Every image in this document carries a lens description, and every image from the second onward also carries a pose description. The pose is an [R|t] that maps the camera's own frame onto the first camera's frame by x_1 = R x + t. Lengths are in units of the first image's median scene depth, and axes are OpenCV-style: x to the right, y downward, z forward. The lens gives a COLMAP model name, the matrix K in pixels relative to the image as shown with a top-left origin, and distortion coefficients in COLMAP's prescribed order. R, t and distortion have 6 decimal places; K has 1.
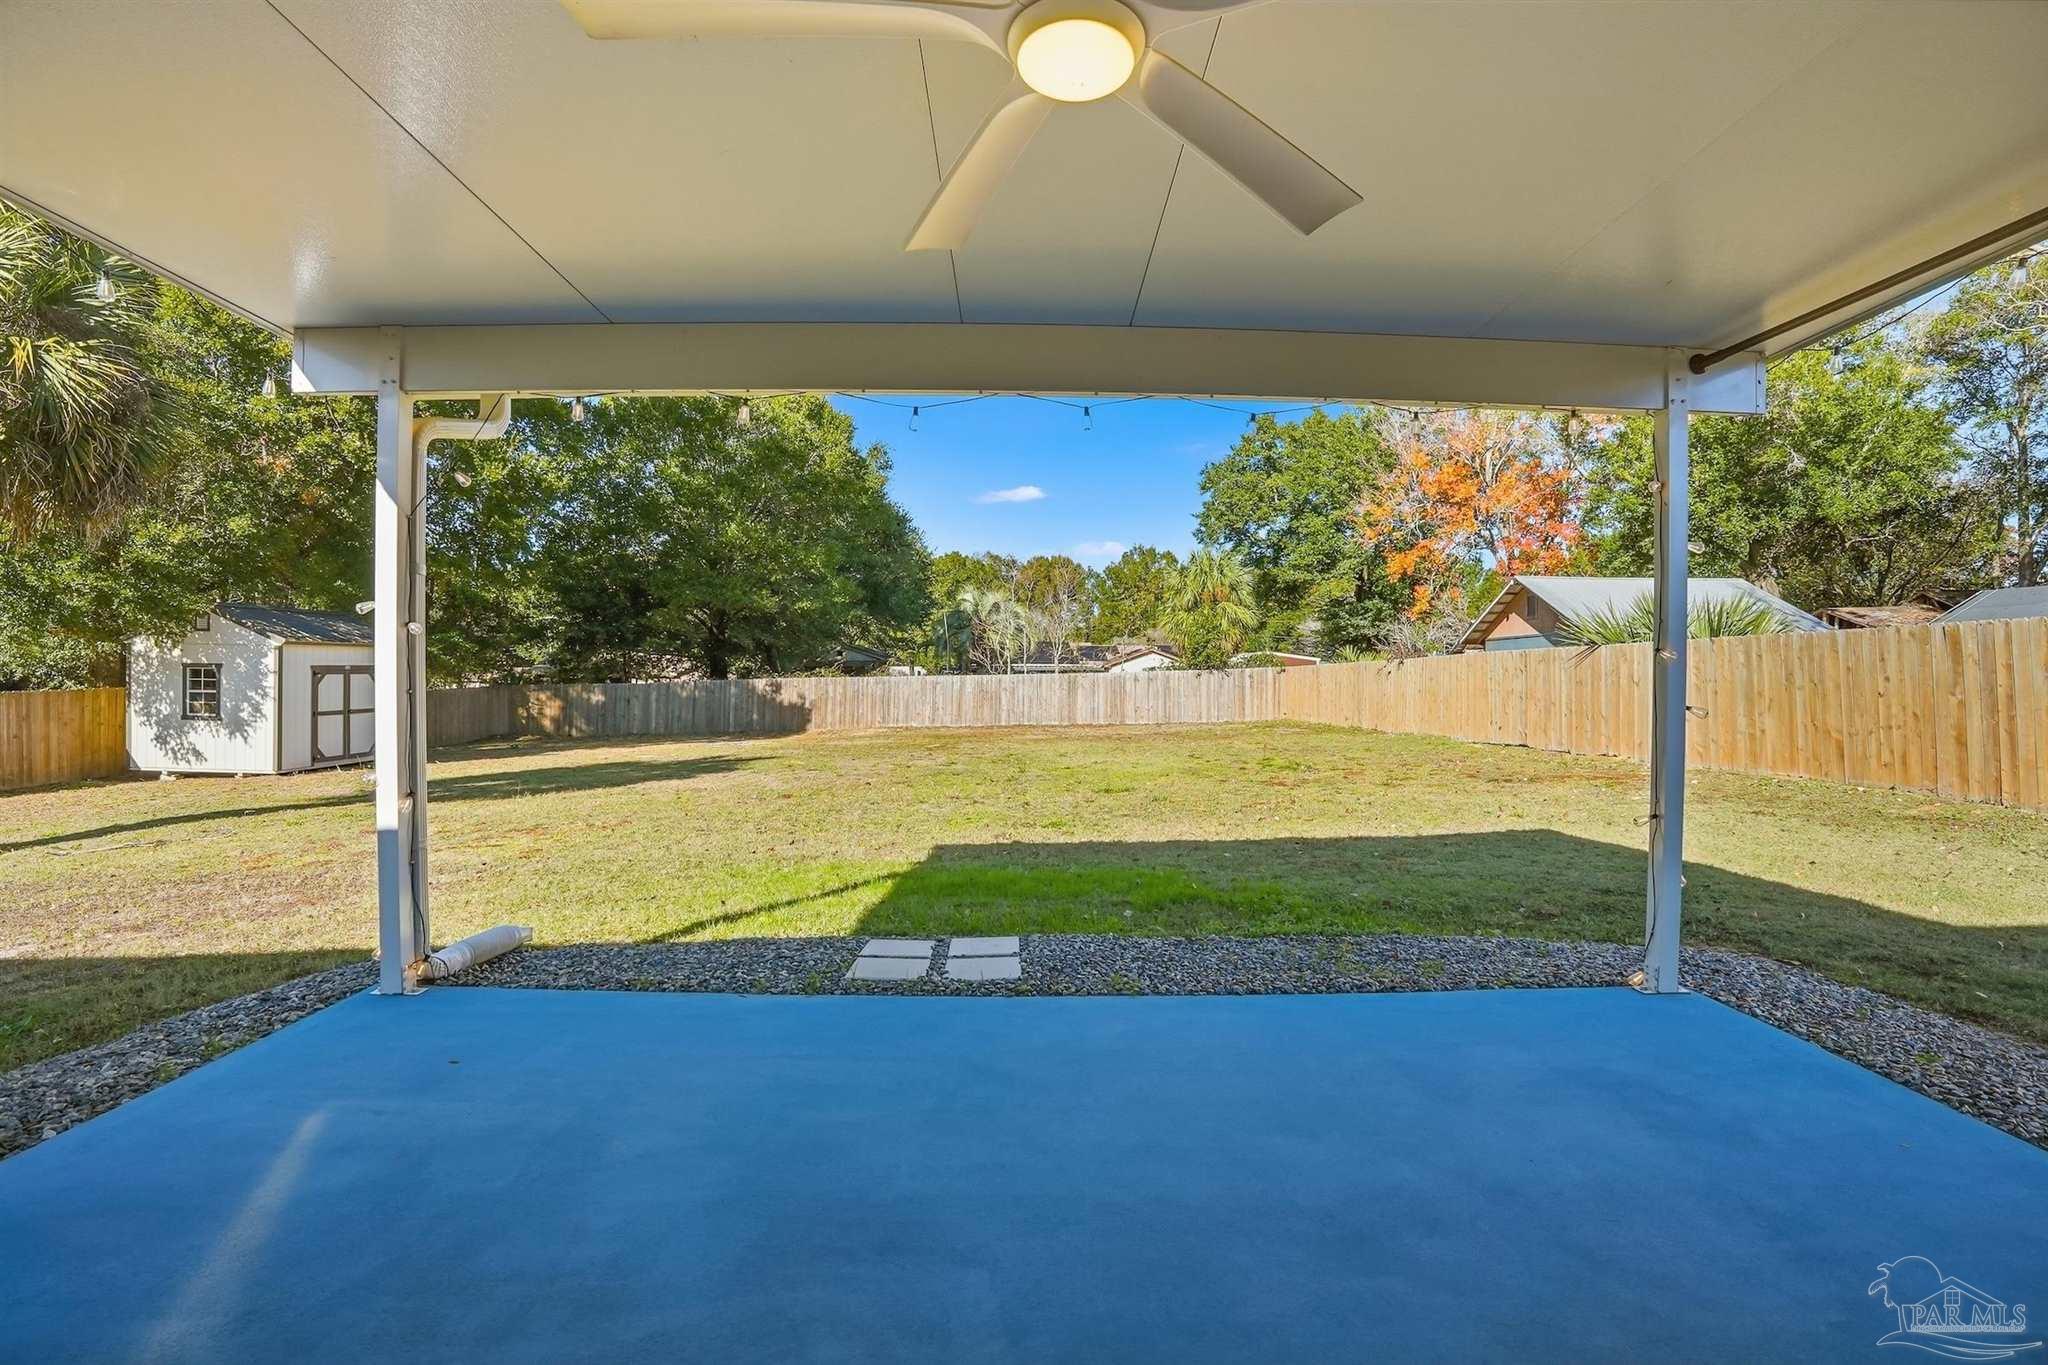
lens RADIAL K [[943.6, 0, 1043.7], [0, 943.6, 683.9], [0, 0, 1]] dist [-0.022185, 0.000619]
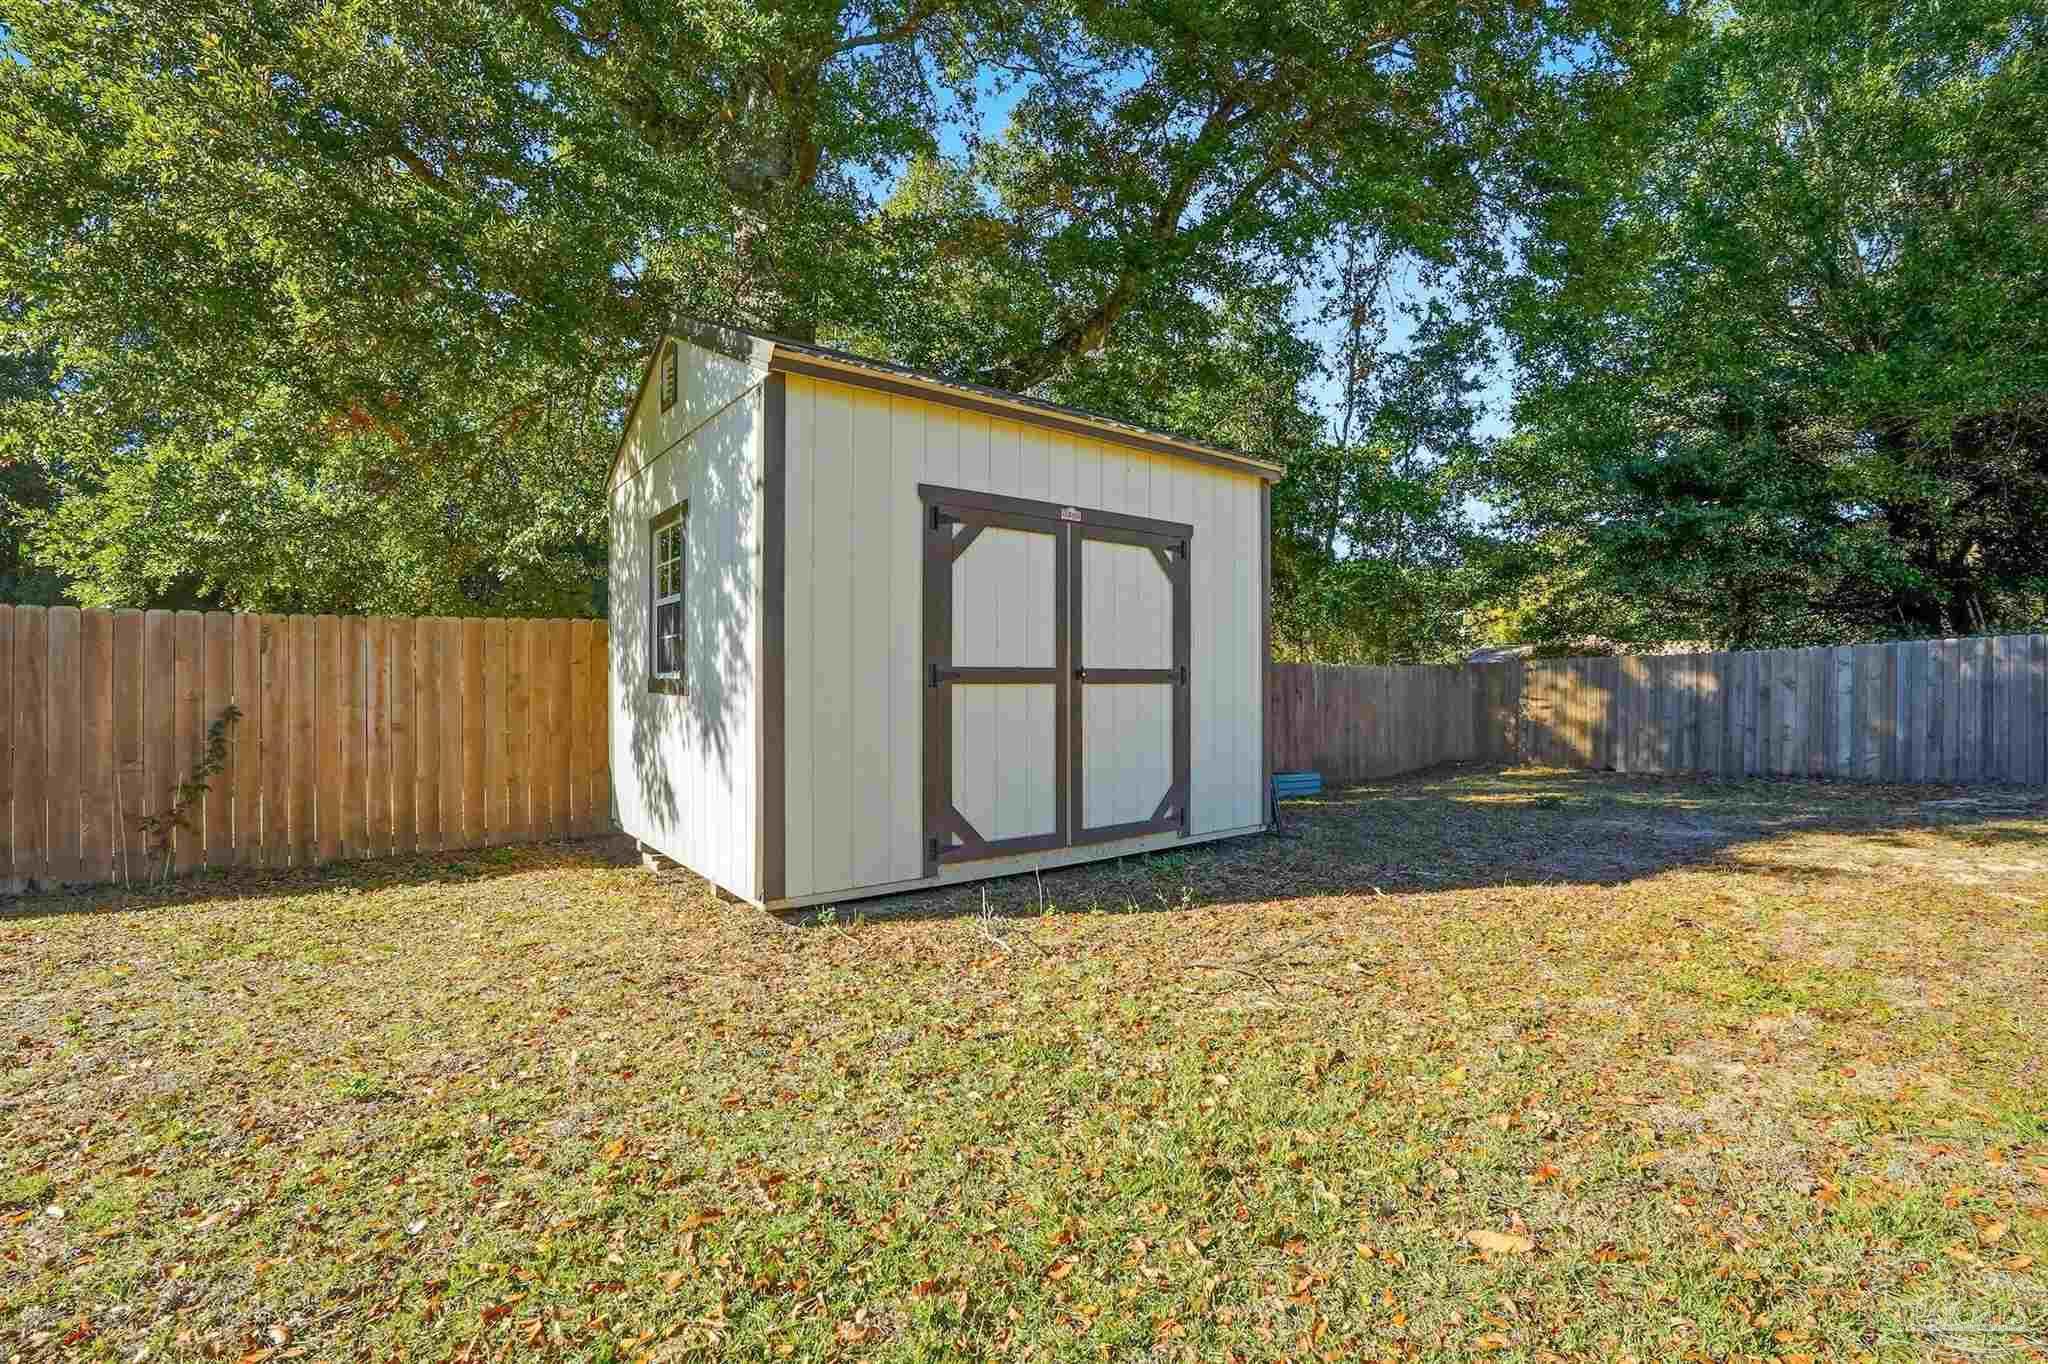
lens RADIAL K [[943.6, 0, 1043.7], [0, 943.6, 683.4], [0, 0, 1]] dist [-0.022185, 0.000619]
pose [[0.620248, -0.009809, -0.784344, -0.547485], [-0.003109, 0.999883, -0.014964, 0.037626], [0.784400, 0.011720, 0.620145, 0.842141]]
